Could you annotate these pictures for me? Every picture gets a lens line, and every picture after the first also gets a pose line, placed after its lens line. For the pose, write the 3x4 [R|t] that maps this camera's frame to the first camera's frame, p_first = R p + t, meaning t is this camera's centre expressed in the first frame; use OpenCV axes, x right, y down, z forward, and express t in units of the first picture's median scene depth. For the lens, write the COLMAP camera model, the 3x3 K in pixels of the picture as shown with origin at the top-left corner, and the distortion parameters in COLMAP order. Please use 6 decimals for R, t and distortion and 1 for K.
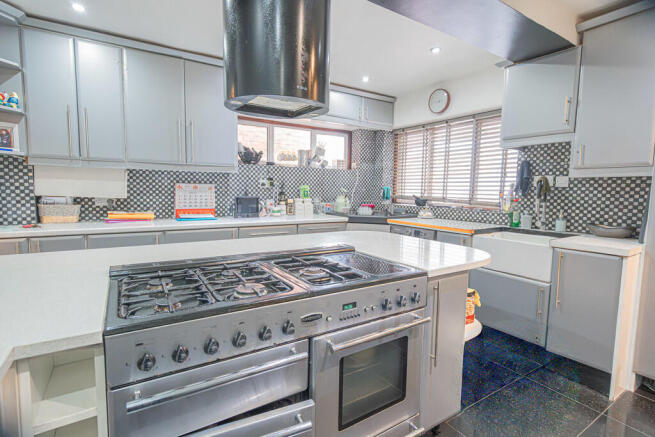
lens RADIAL K [[322.4, 0, 326.3], [0, 322.4, 218.3], [0, 0, 1]] dist [0.001905, 0.000047]
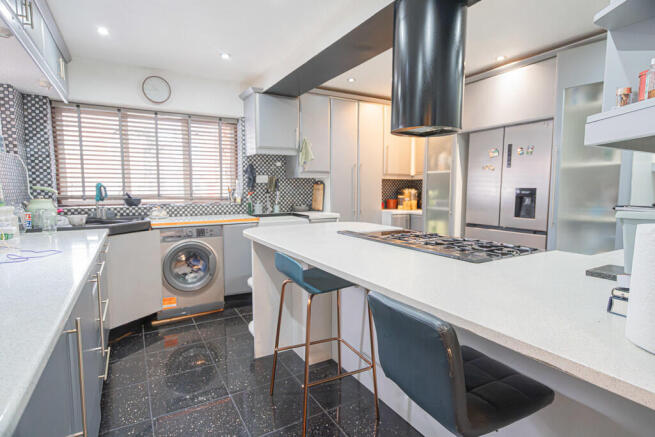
lens RADIAL K [[332.5, 0, 330.8], [0, 332.5, 216.1], [0, 0, 1]] dist [-0.001144, -0.000198]
pose [[0.016940, -0.100129, 0.994830, -0.619721], [0.096639, 0.990479, 0.098045, -0.052748], [-0.995175, 0.094479, 0.026455, 0.523798]]
